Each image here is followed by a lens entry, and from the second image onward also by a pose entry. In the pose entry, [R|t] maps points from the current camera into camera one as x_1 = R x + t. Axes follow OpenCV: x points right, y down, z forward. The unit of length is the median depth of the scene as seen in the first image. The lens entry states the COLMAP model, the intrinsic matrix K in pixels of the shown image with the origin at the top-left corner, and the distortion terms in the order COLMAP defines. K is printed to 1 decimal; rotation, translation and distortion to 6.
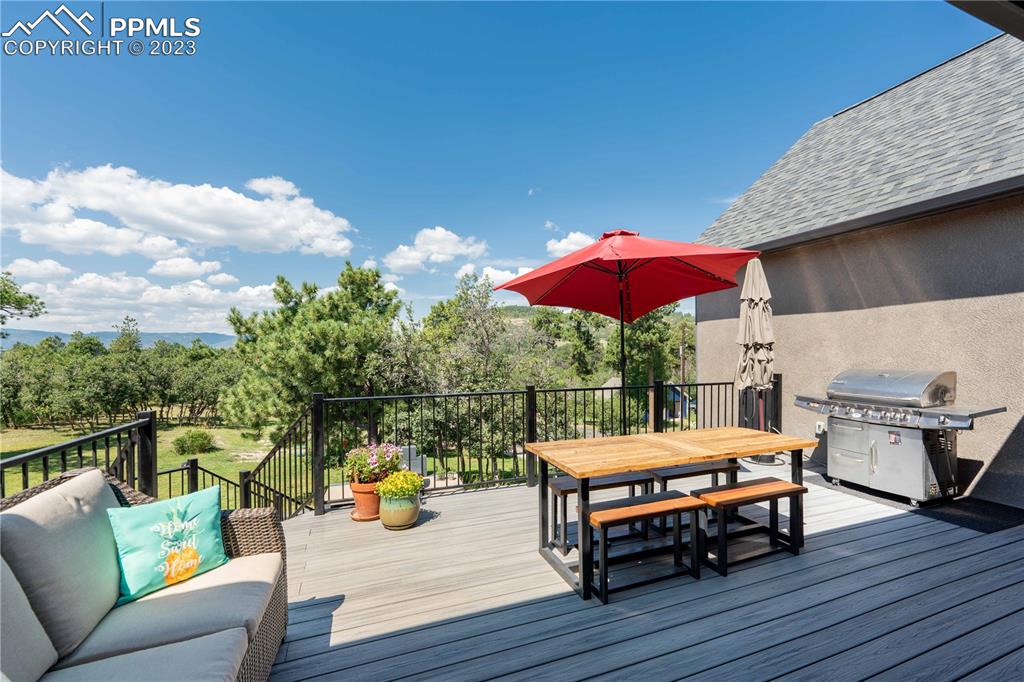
lens RADIAL K [[431.6, 0, 512.0], [0, 431.6, 337.2], [0, 0, 1]] dist [-0.001300, -0.000444]
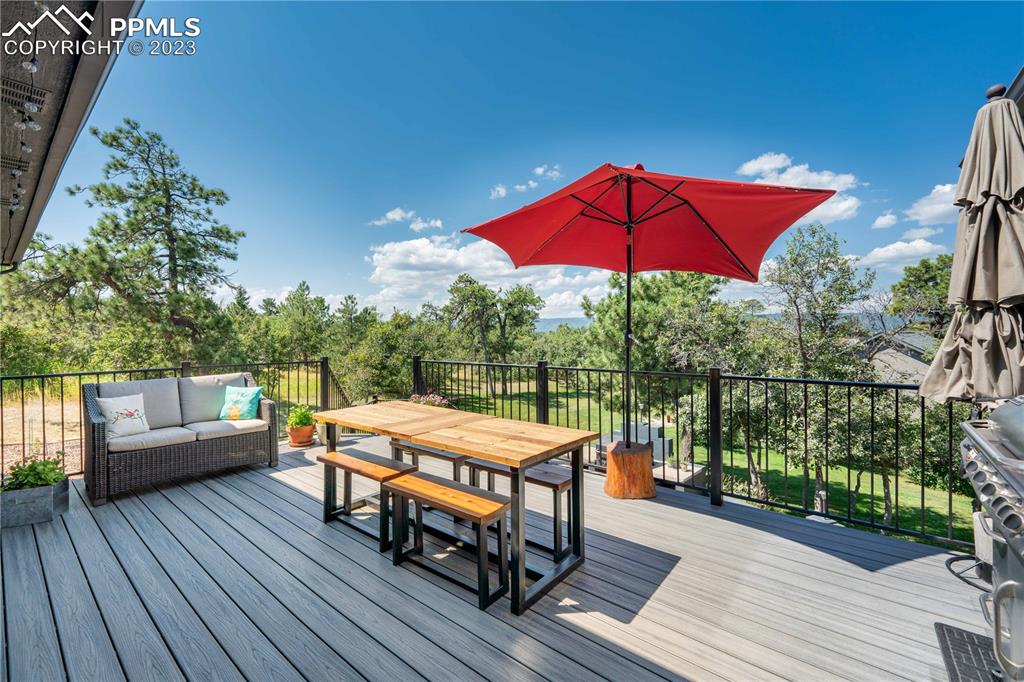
lens RADIAL K [[428.1, 0, 513.6], [0, 428.1, 325.0], [0, 0, 1]] dist [-0.000316, -0.000048]
pose [[0.494672, -0.015839, -0.868935, 0.201682], [0.031621, 0.999500, -0.000218, 0.006676], [0.868504, -0.027368, 0.494925, 0.110424]]
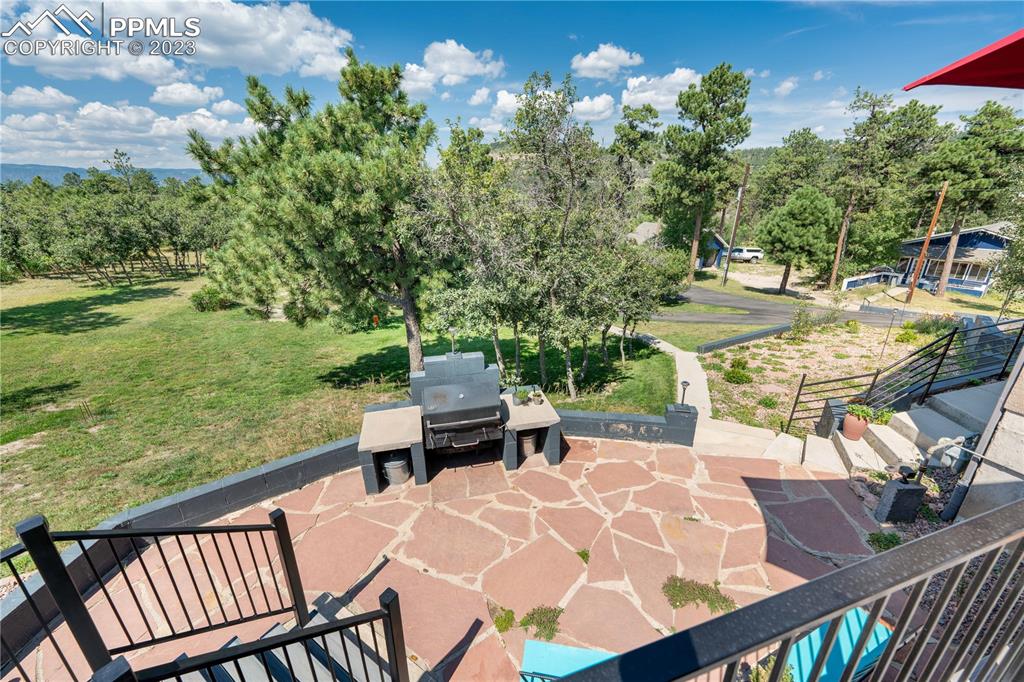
lens RADIAL K [[409.4, 0, 500.7], [0, 409.4, 336.1], [0, 0, 1]] dist [-0.002215, -0.000575]
pose [[0.998149, 0.025756, -0.055087, -0.069843], [-0.003654, 0.929640, 0.368450, -0.004114], [0.060701, -0.367567, 0.928014, 0.184224]]
